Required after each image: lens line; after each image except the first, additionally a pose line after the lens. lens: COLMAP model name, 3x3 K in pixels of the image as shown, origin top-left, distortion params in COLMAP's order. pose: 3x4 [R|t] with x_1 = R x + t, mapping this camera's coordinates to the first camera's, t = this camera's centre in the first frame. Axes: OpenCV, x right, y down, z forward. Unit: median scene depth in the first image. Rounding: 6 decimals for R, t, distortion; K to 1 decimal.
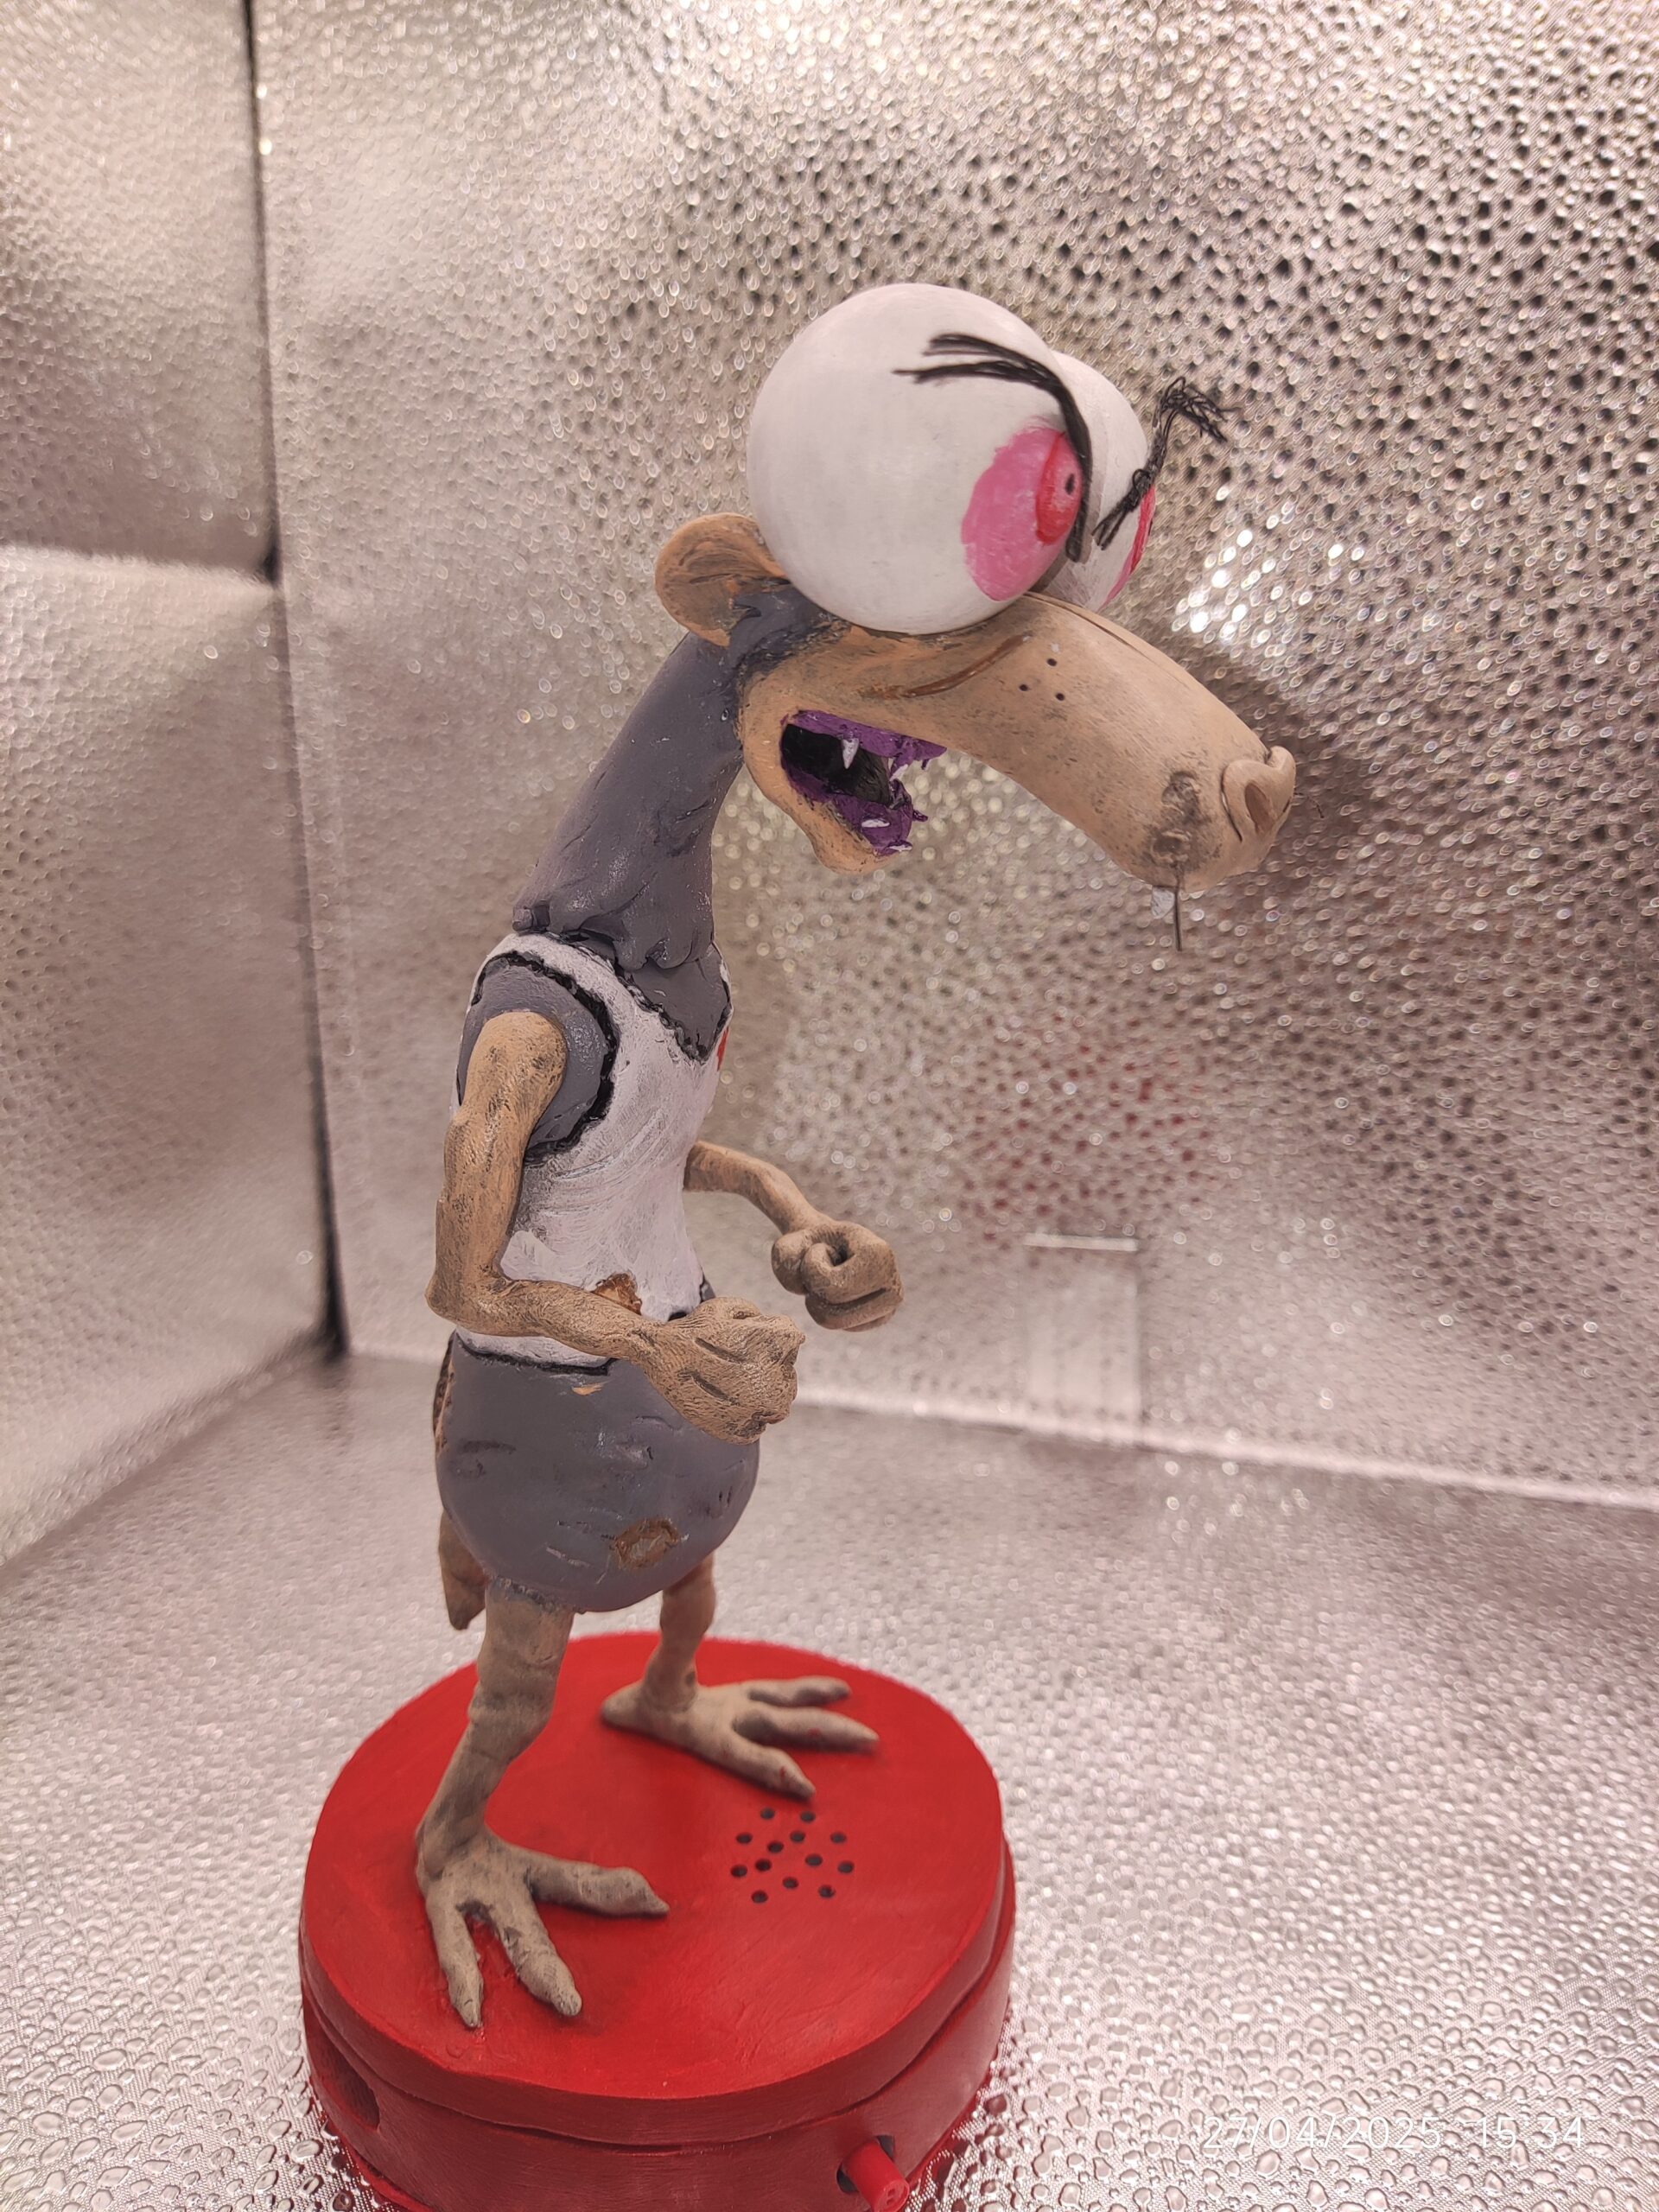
lens RADIAL K [[1716.5, 0, 837.7], [0, 1716.5, 1118.9], [0, 0, 1]] dist [0.035994, -0.111399]
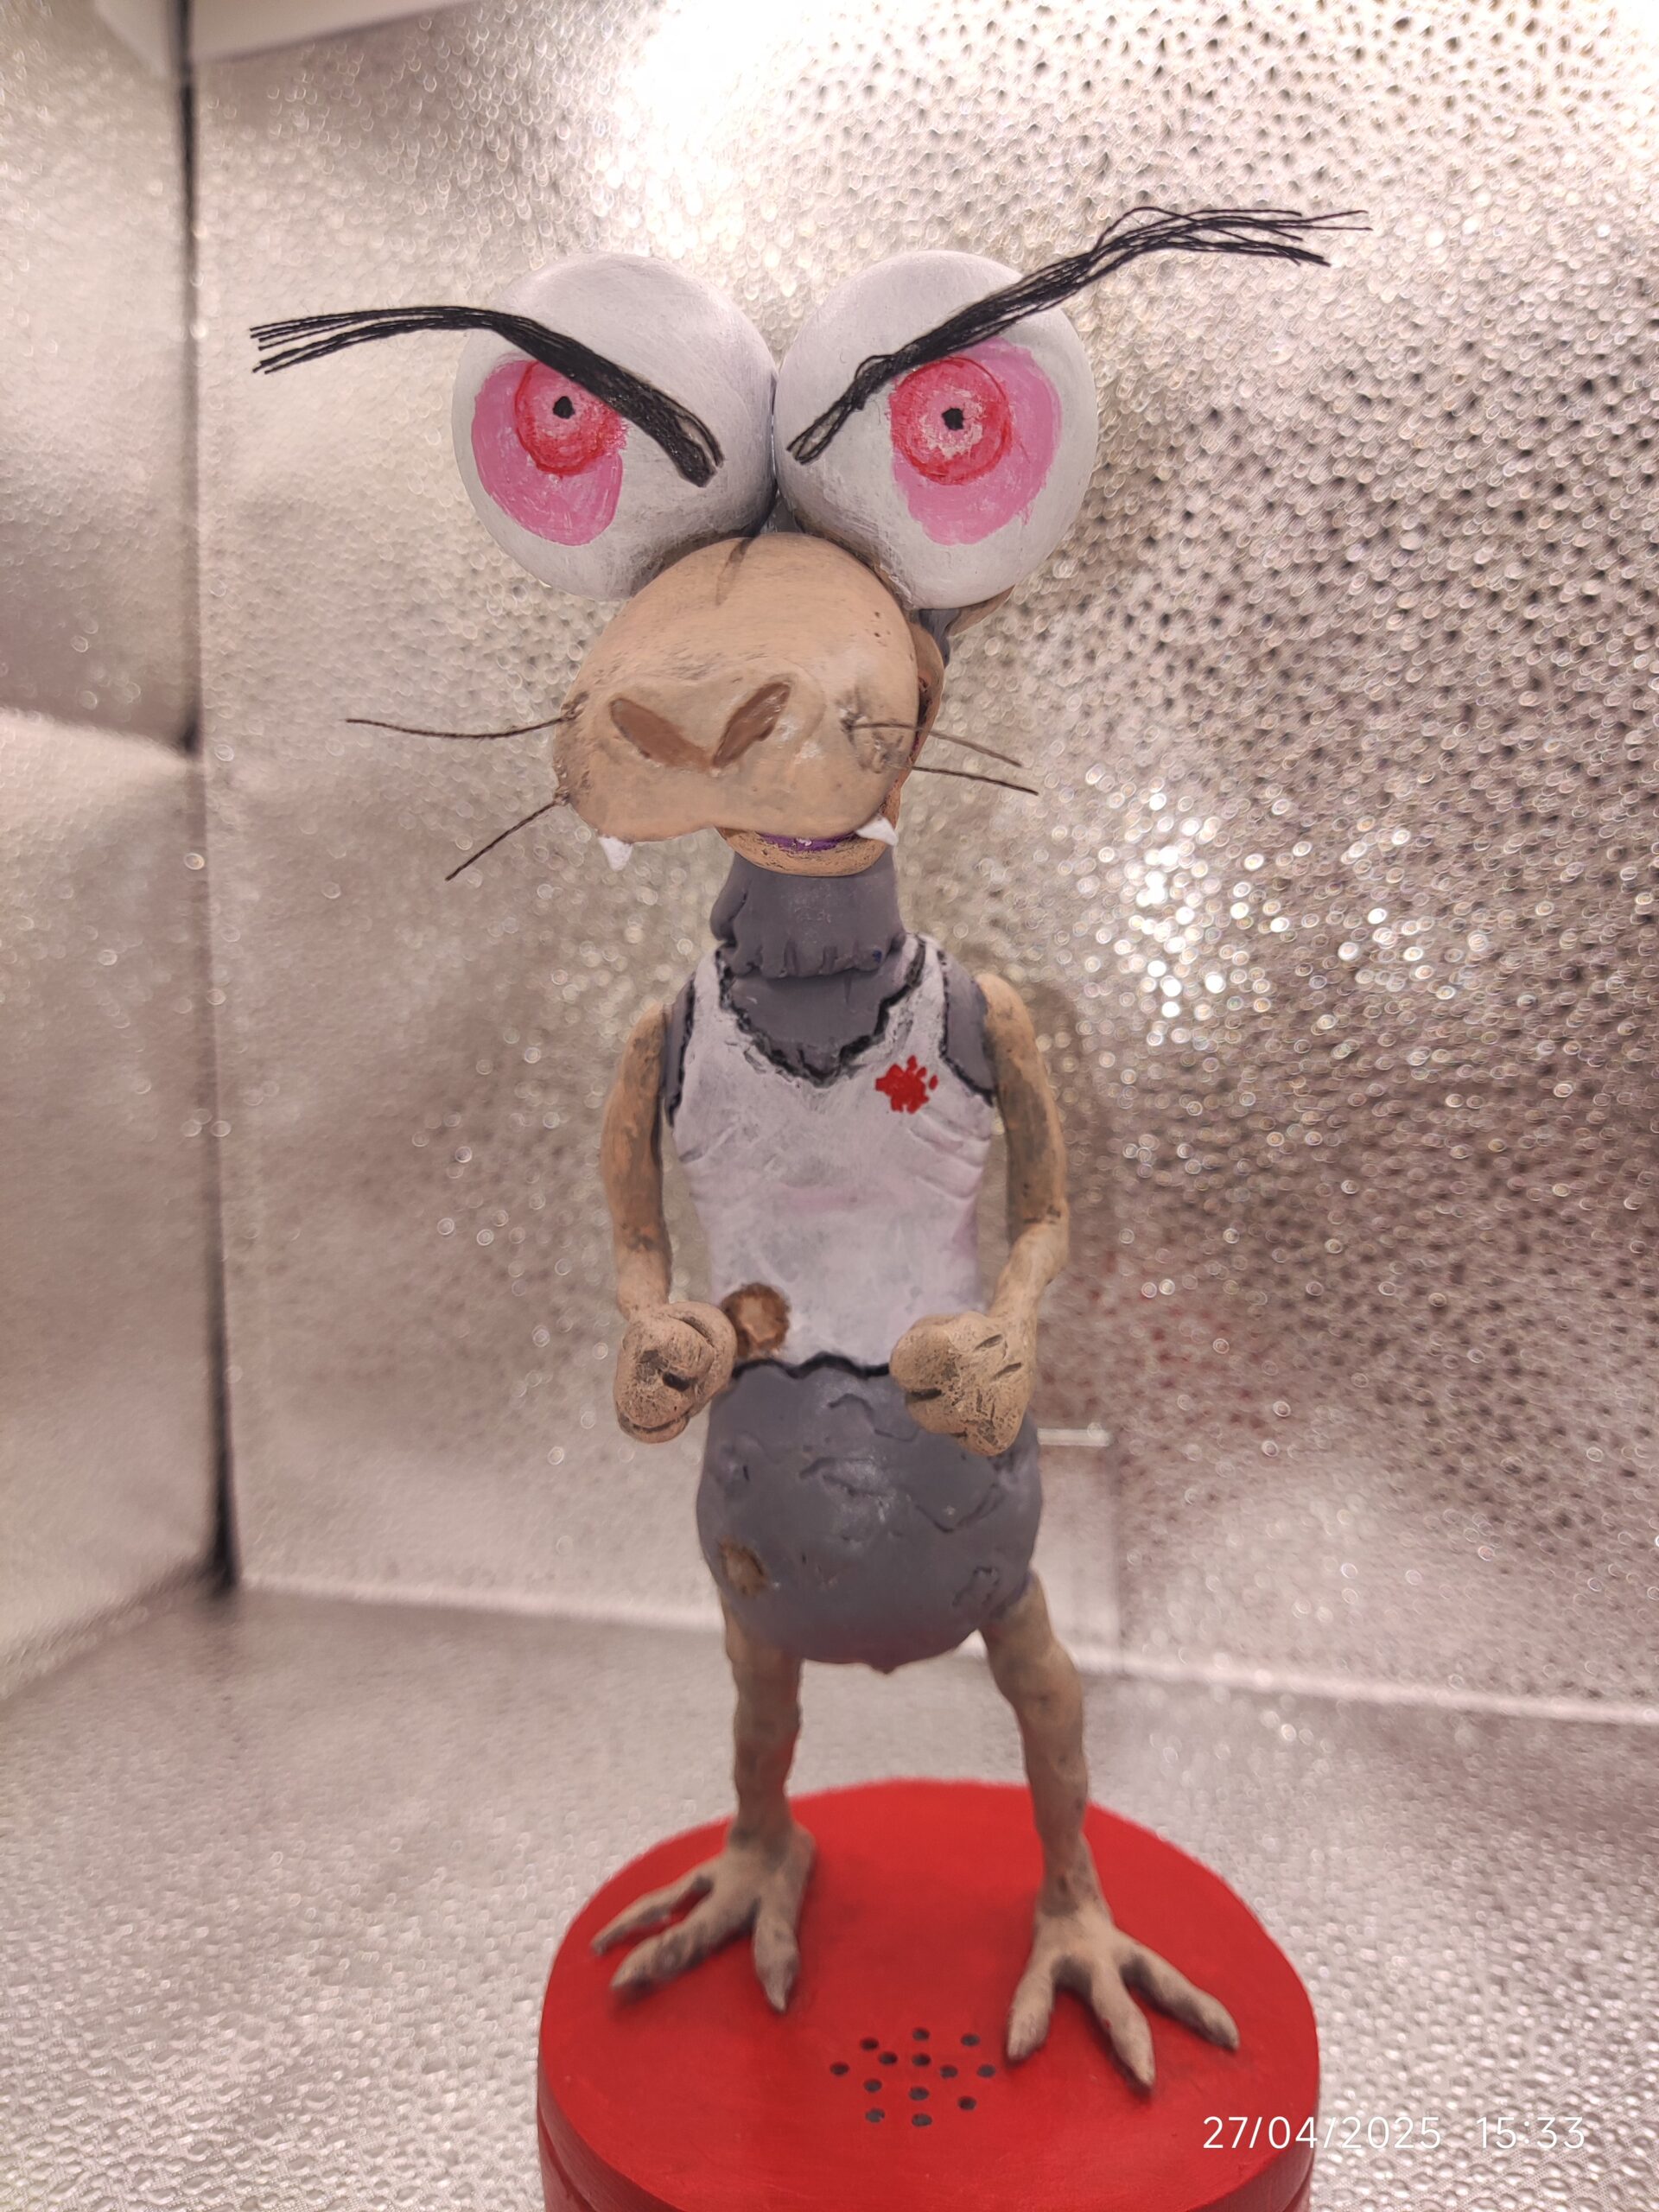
lens RADIAL K [[1716.5, 0, 843.6], [0, 1716.5, 1104.2], [0, 0, 1]] dist [0.035994, -0.111399]
pose [[0.999811, -0.007372, 0.017967, 0.023874], [0.010456, 0.983948, -0.178151, 0.070909], [-0.016365, 0.178305, 0.983839, 0.092330]]
